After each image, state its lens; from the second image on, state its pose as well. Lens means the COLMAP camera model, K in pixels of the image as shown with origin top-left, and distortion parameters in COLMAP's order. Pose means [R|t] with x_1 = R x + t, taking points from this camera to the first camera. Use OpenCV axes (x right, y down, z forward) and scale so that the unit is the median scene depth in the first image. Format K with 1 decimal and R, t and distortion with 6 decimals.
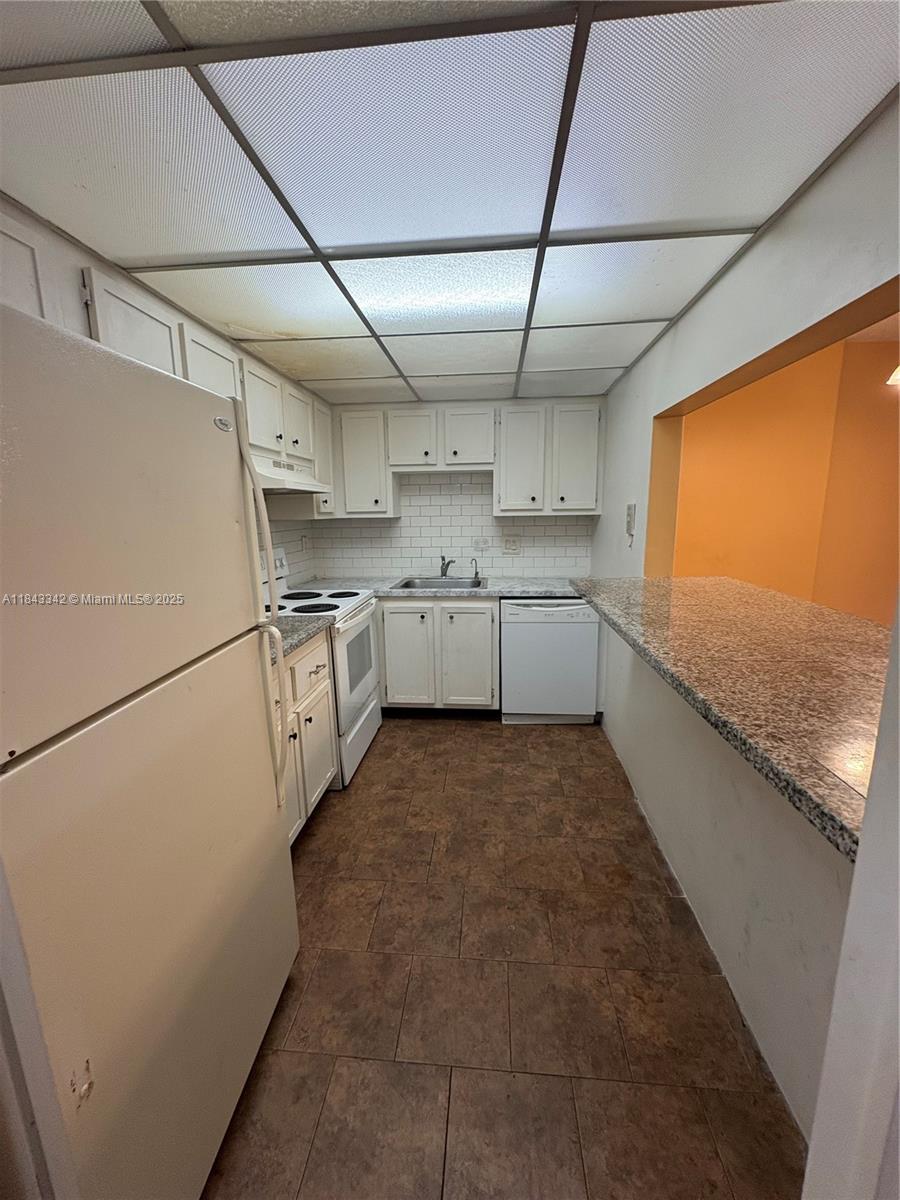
lens RADIAL K [[478.1, 0, 453.4], [0, 478.1, 601.7], [0, 0, 1]] dist [-0.004240, 0.000489]
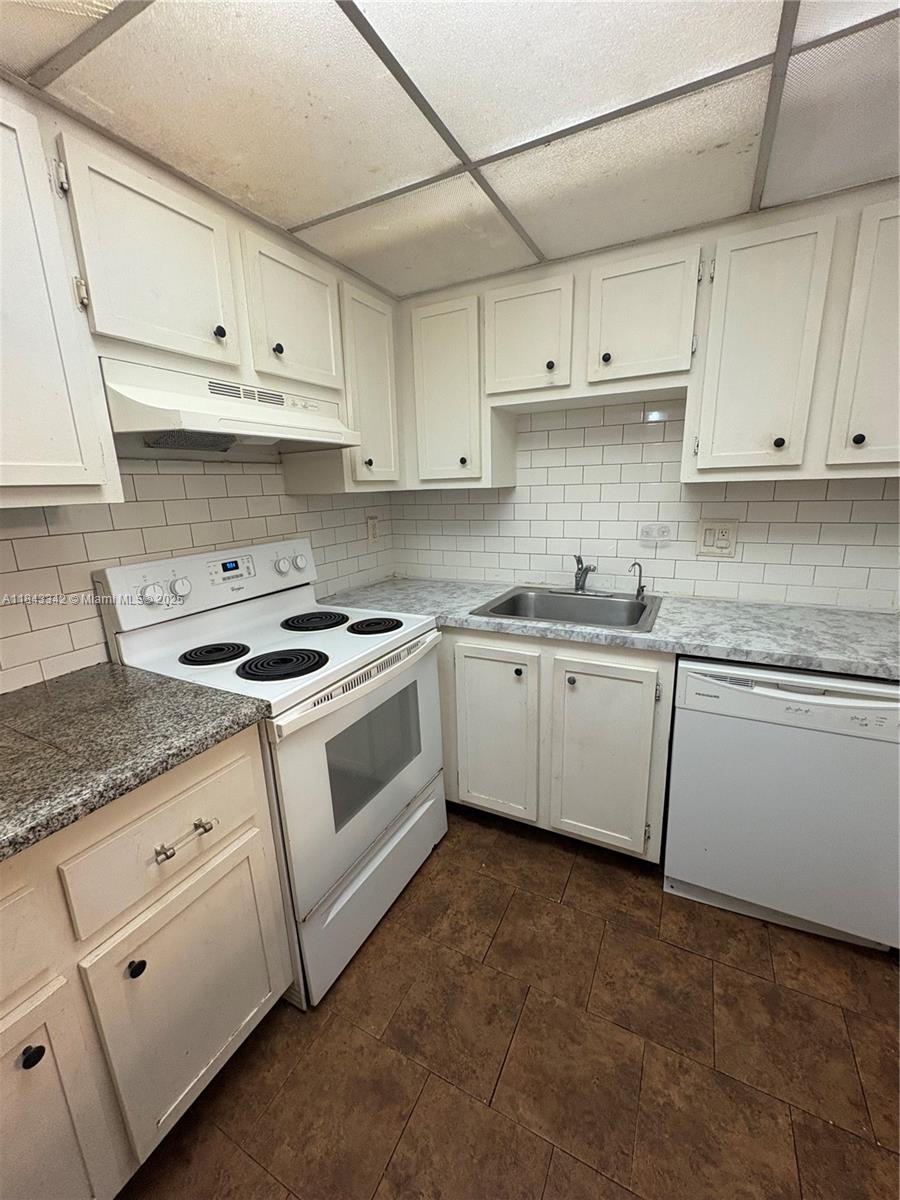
lens RADIAL K [[478.1, 0, 449.3], [0, 478.1, 599.2], [0, 0, 1]] dist [-0.004240, 0.000489]
pose [[0.923529, 0.075595, -0.376004, 0.060118], [-0.054945, 0.996348, 0.065360, -0.080976], [0.379571, -0.039702, 0.924310, 0.463697]]
